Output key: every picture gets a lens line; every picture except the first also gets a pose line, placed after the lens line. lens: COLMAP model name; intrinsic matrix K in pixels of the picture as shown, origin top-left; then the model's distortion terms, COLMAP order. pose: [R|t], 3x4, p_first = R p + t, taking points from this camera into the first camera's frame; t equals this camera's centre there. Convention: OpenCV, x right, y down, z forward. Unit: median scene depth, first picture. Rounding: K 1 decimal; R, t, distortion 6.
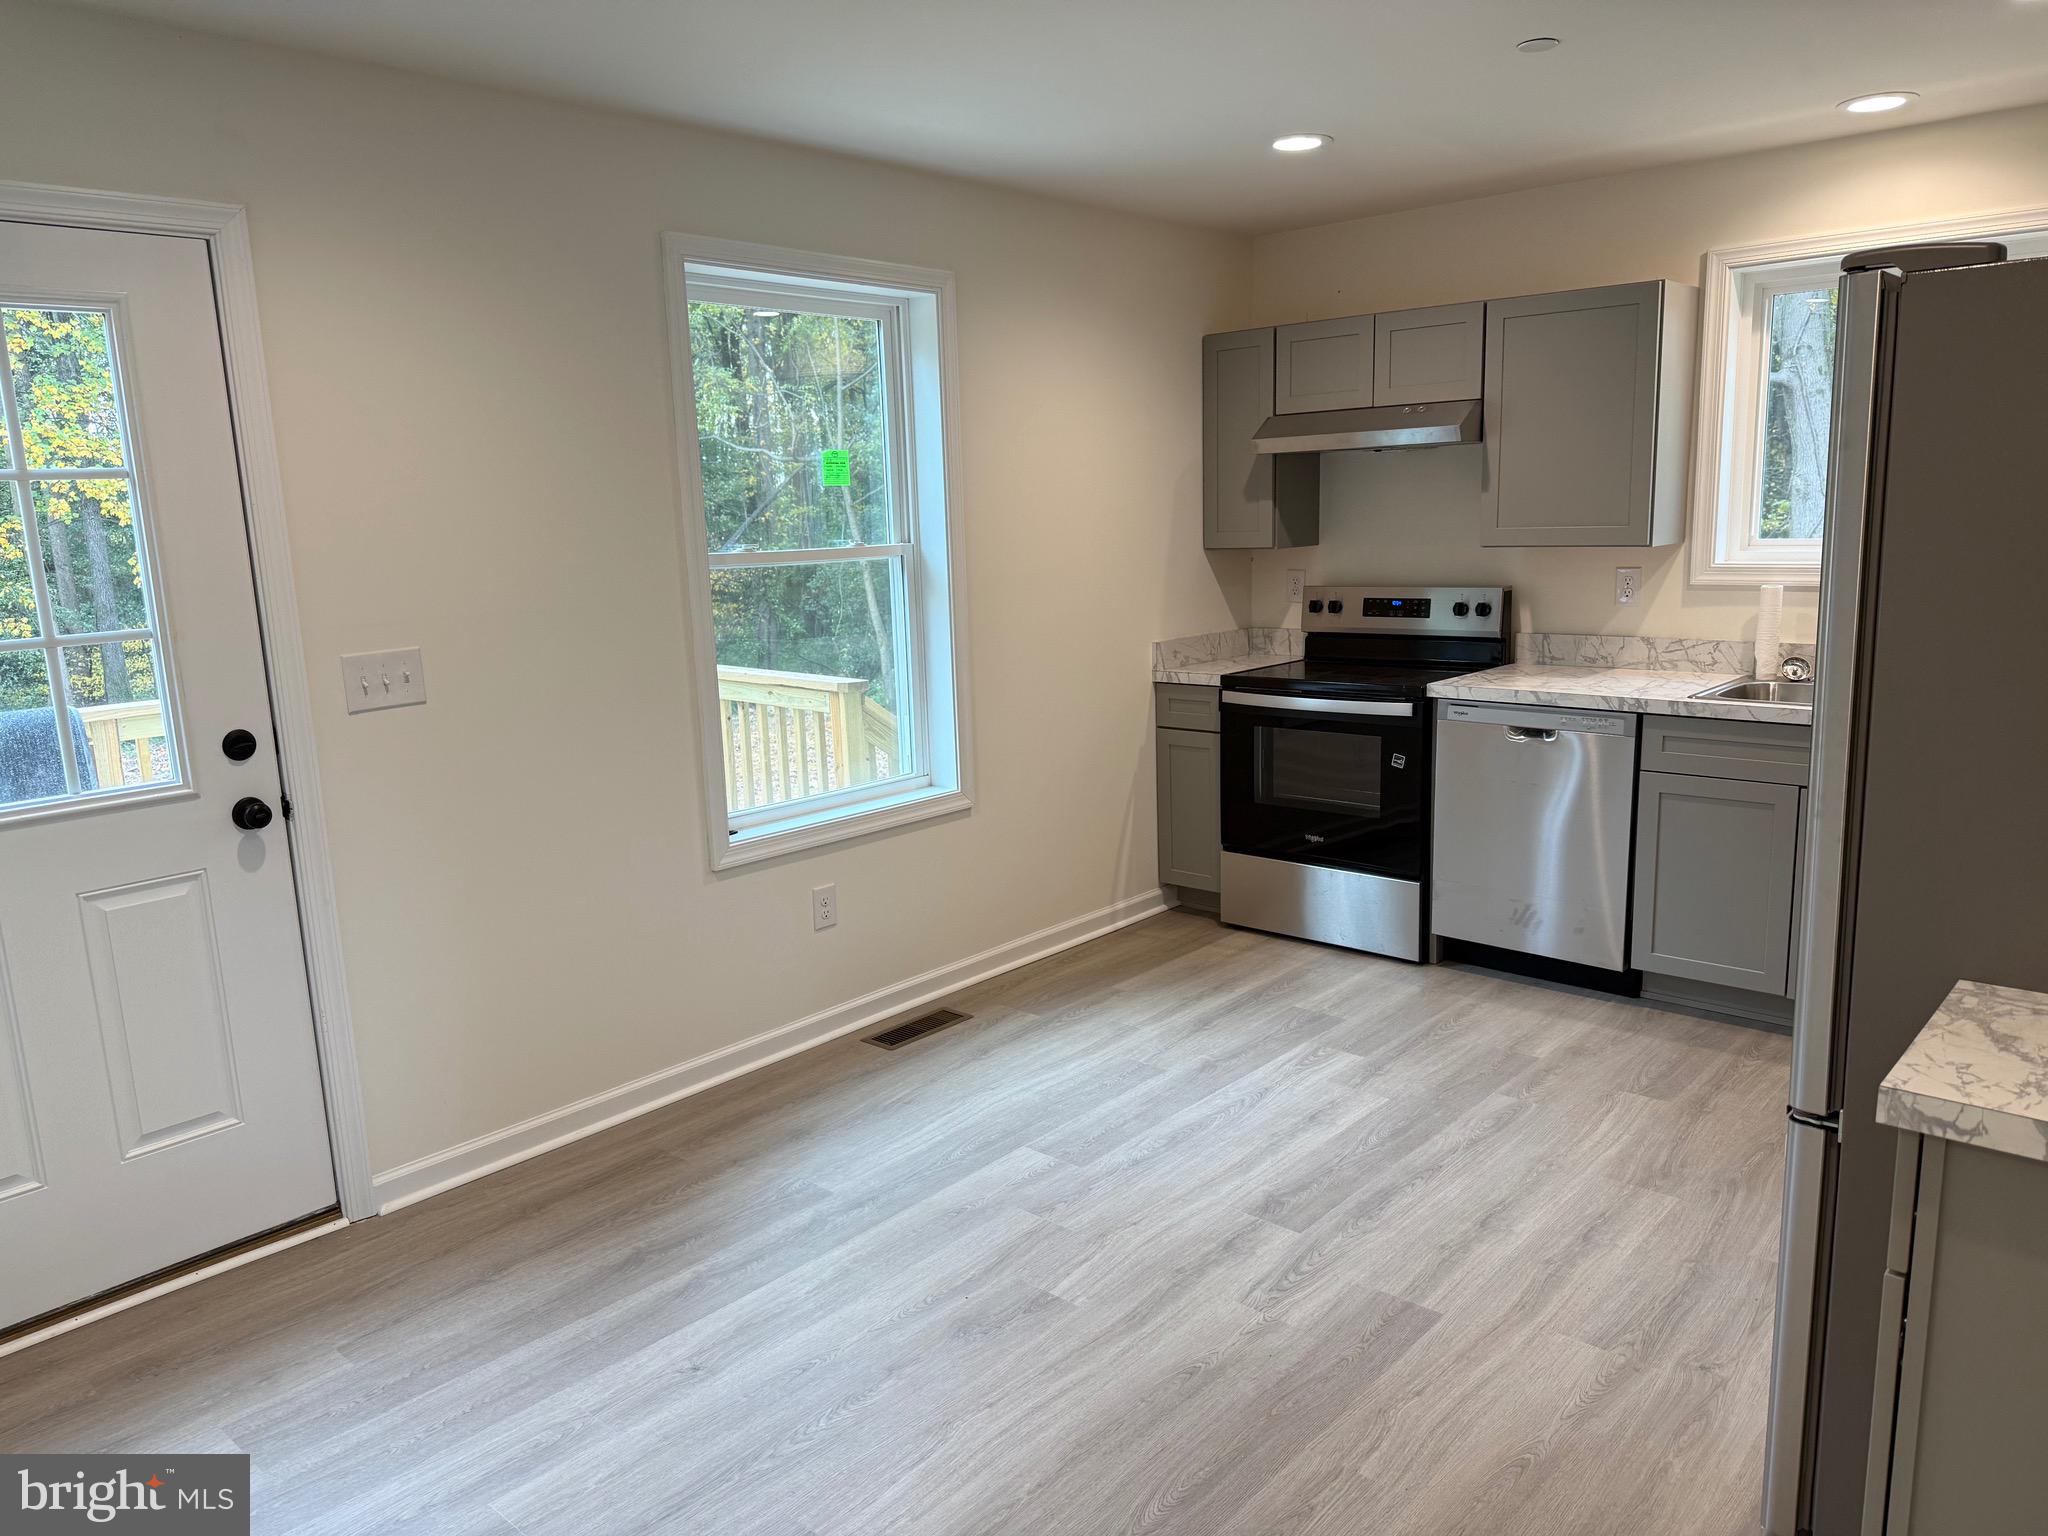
lens RADIAL K [[1439.7, 0, 1011.8], [0, 1439.7, 772.3], [0, 0, 1]] dist [0.057508, -0.064969]
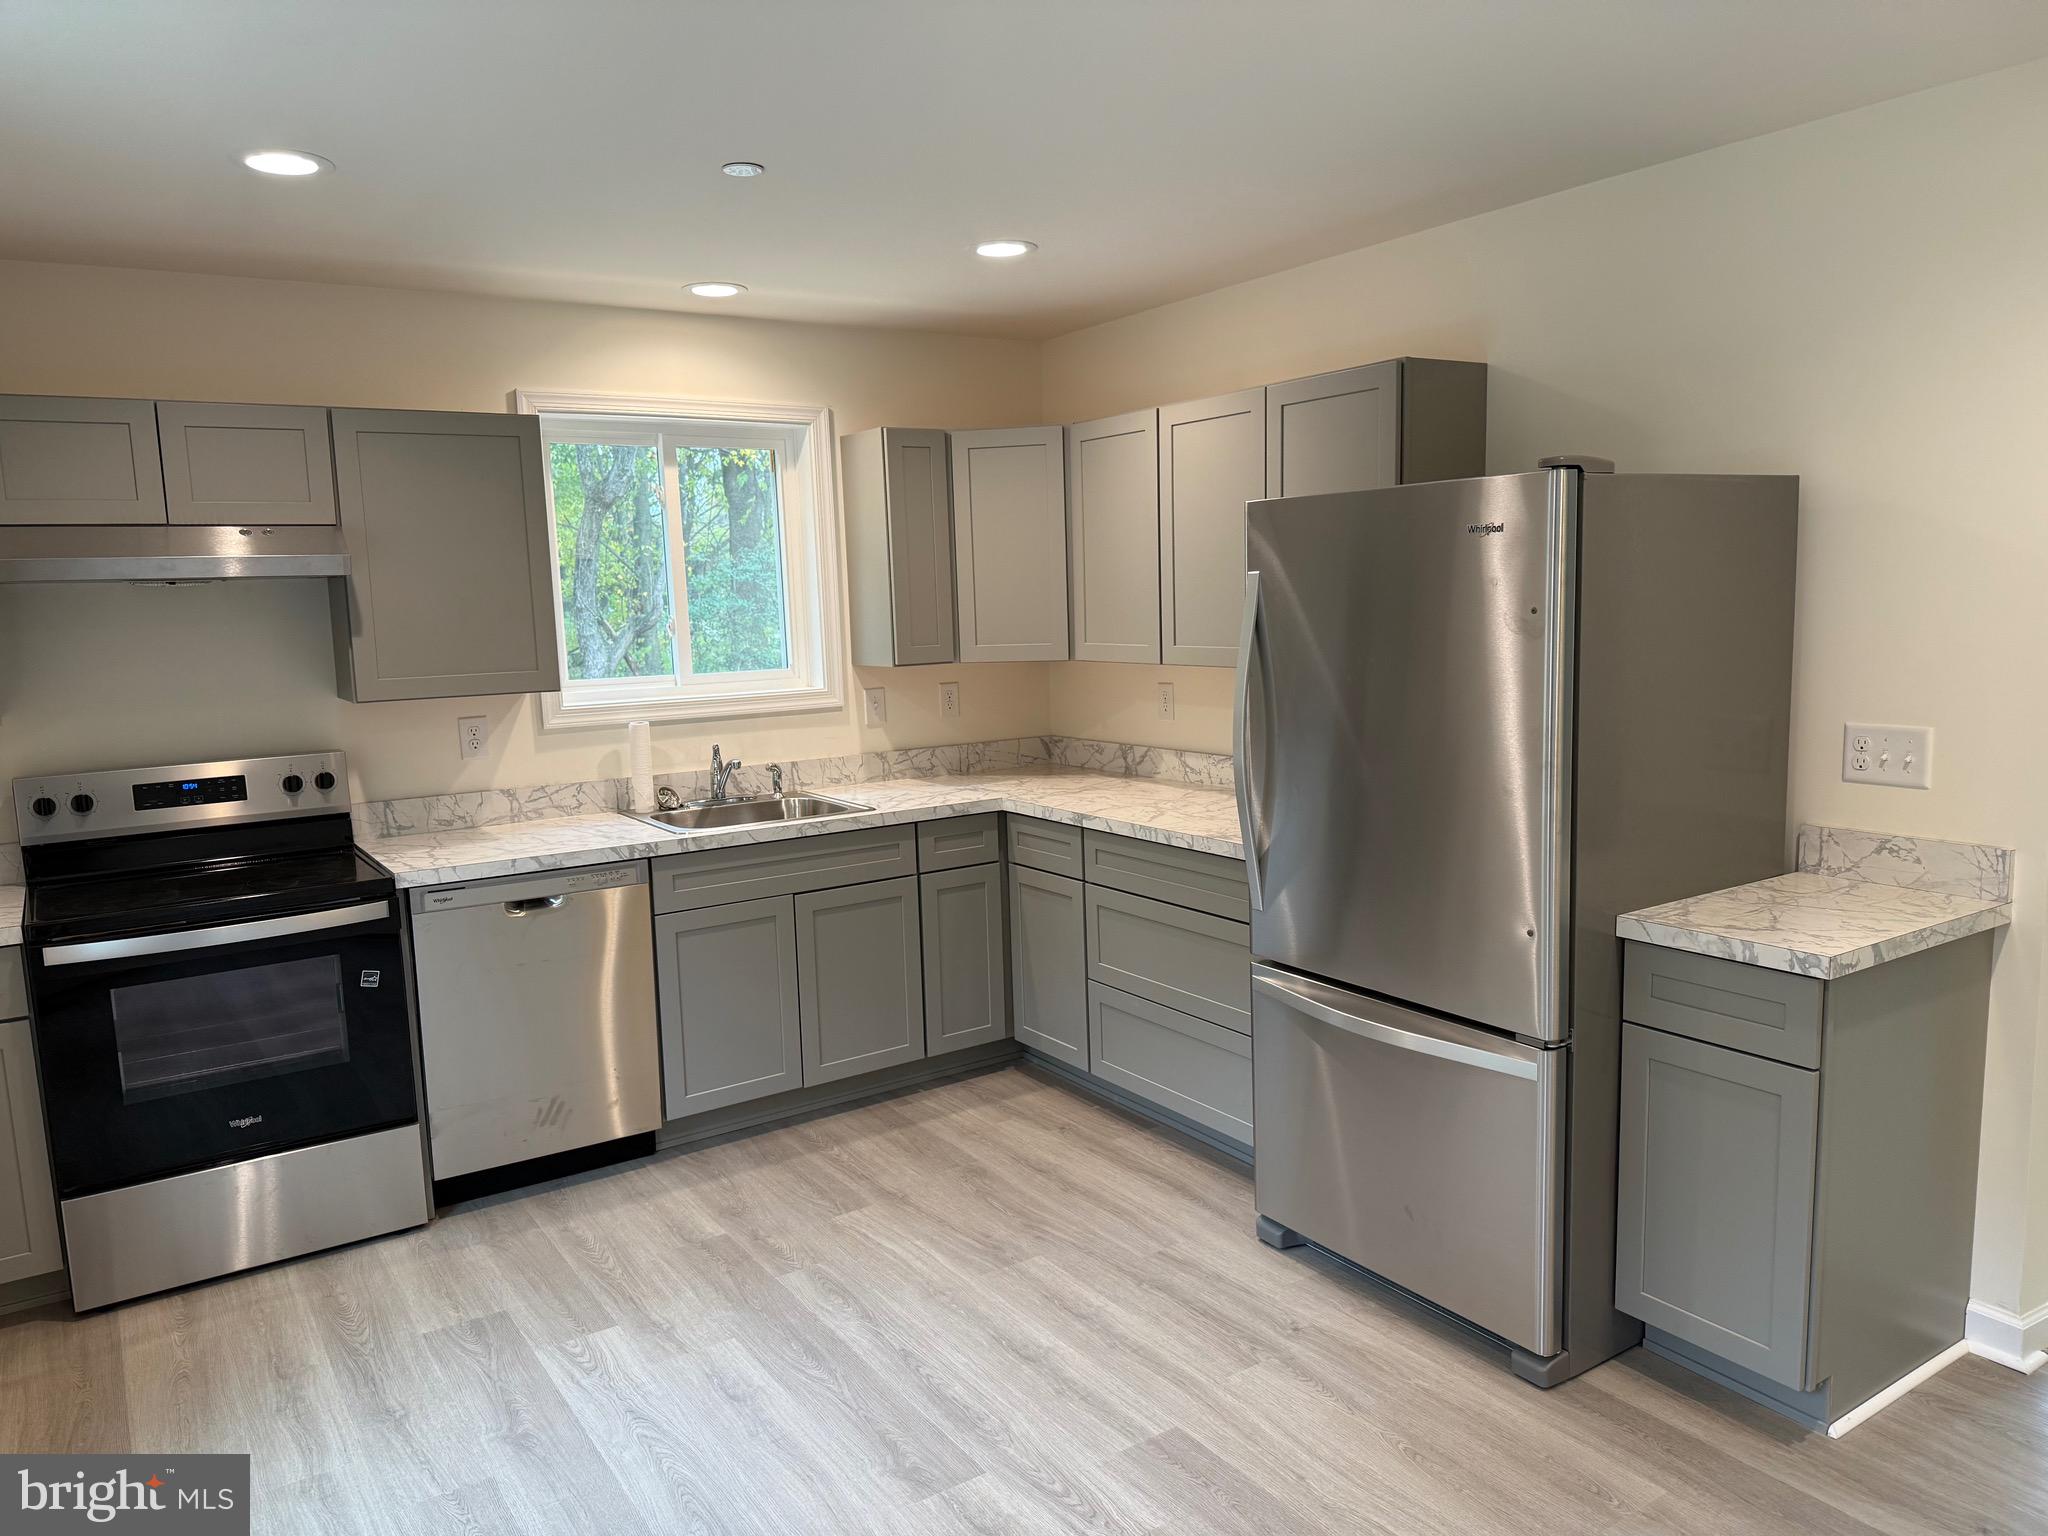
lens RADIAL K [[1439.7, 0, 1038.3], [0, 1439.7, 766.5], [0, 0, 1]] dist [0.057508, -0.064969]
pose [[0.239042, -0.095319, 0.966319, -0.386856], [0.202484, 0.978186, 0.046400, -0.082645], [-0.949663, 0.184573, 0.253128, 0.445816]]
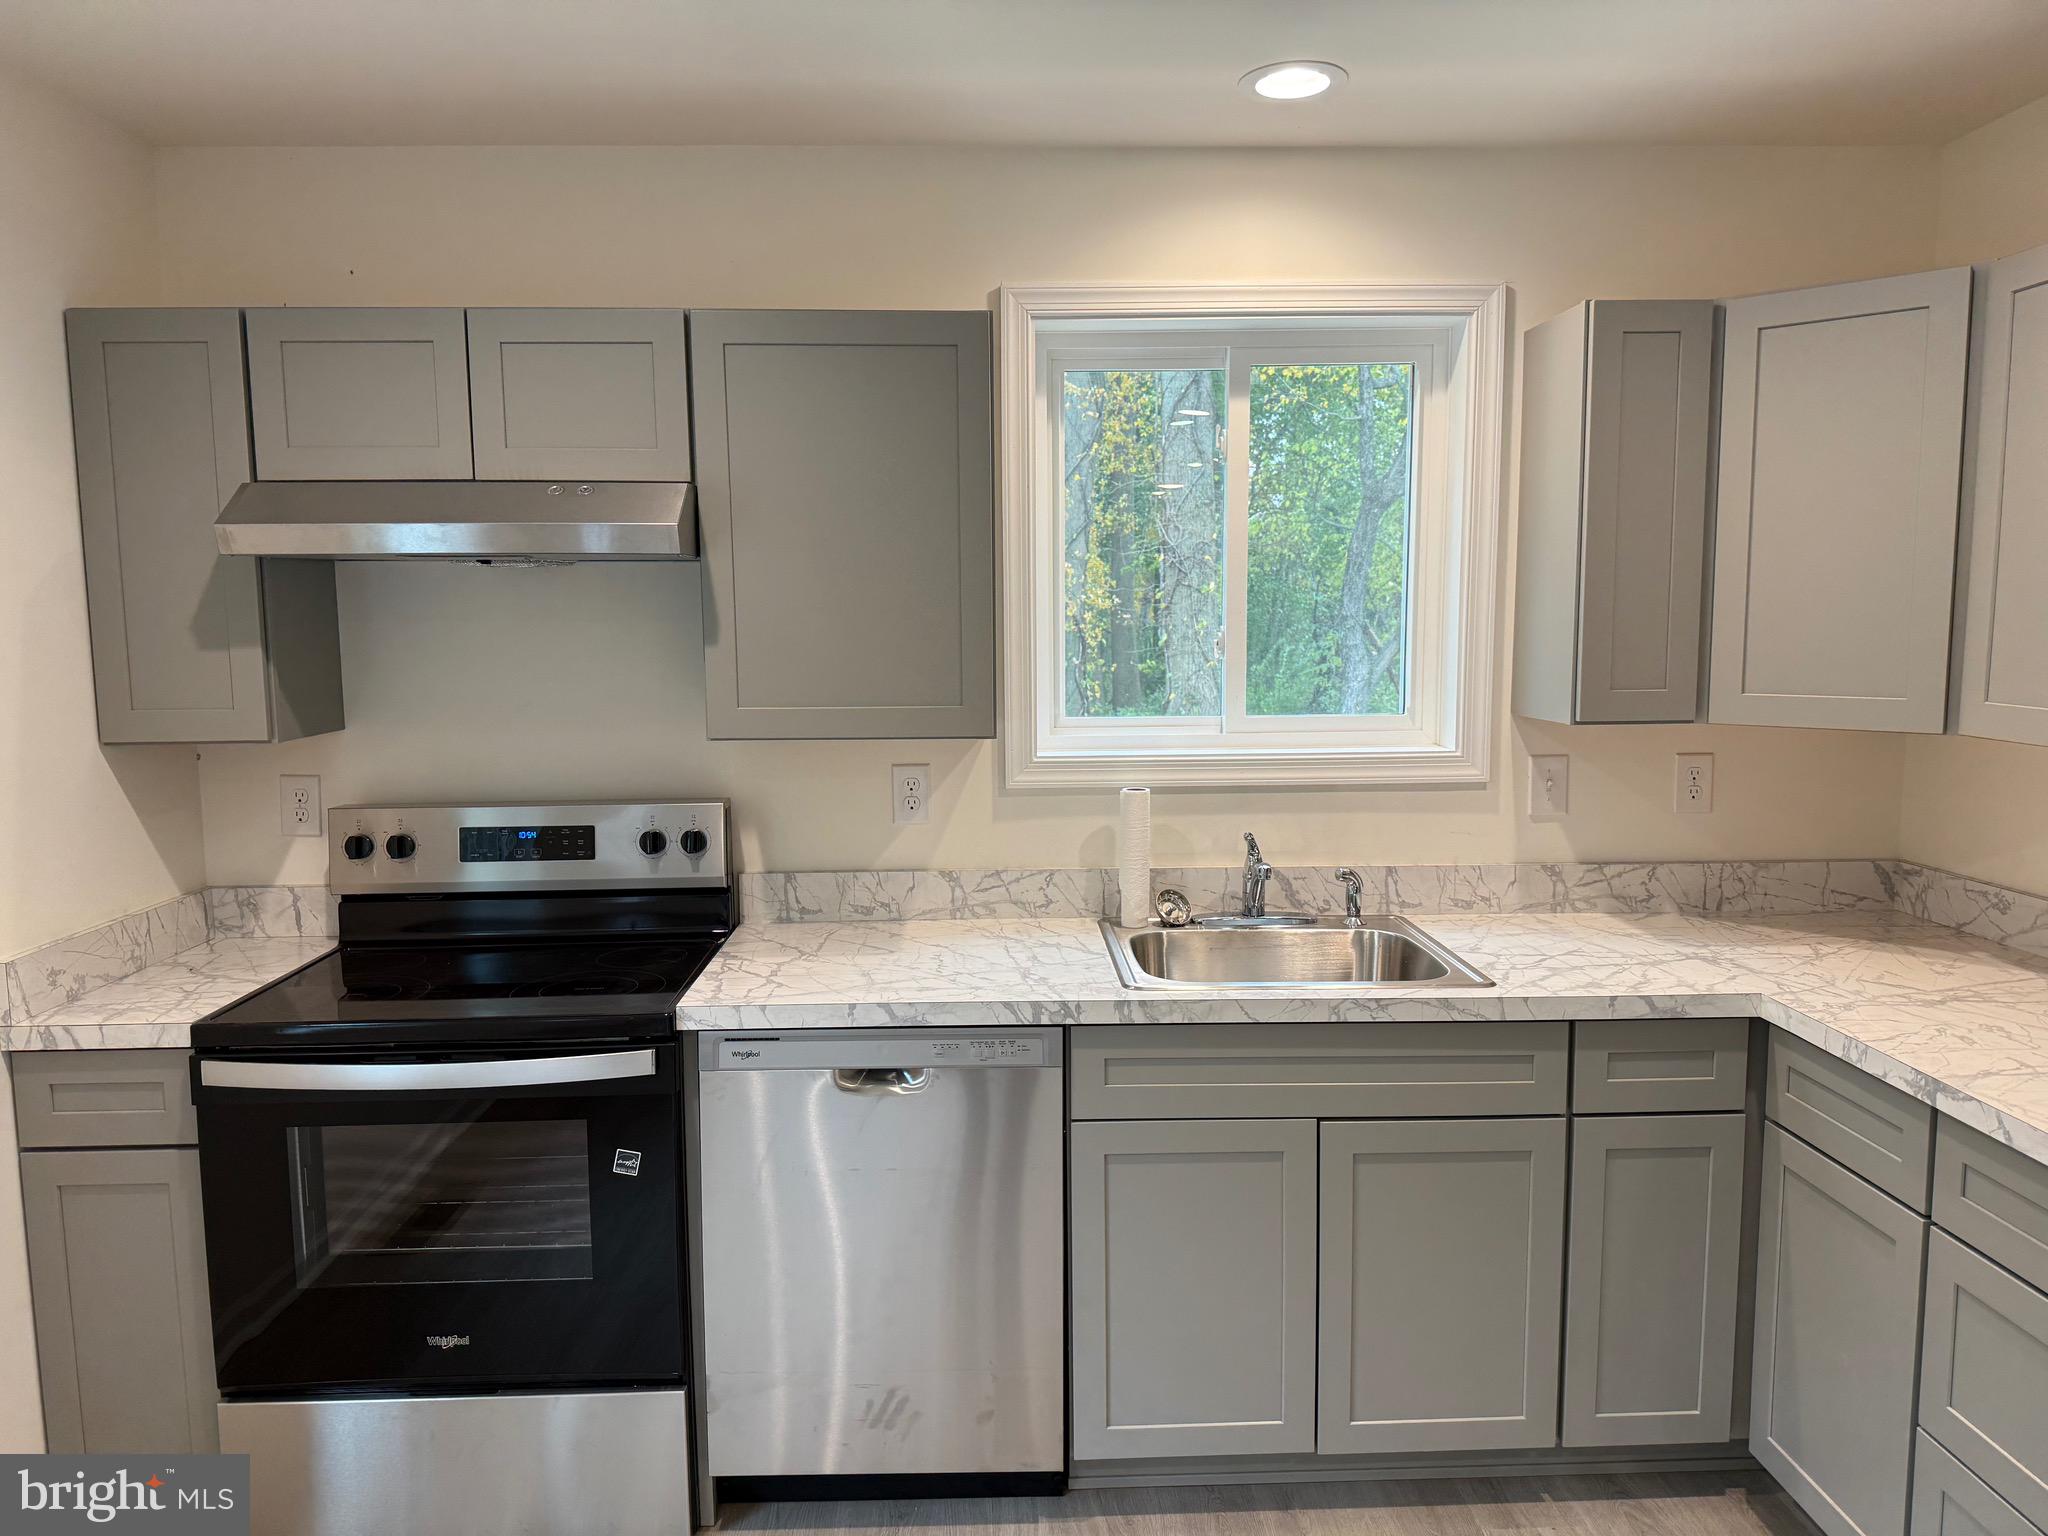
lens RADIAL K [[1439.7, 0, 1016.2], [0, 1439.7, 769.4], [0, 0, 1]] dist [0.057508, -0.064969]
pose [[0.720382, -0.048996, 0.691845, 0.019777], [0.113811, 0.992331, -0.048228, -0.104910], [-0.684176, 0.113482, 0.720434, 0.523906]]
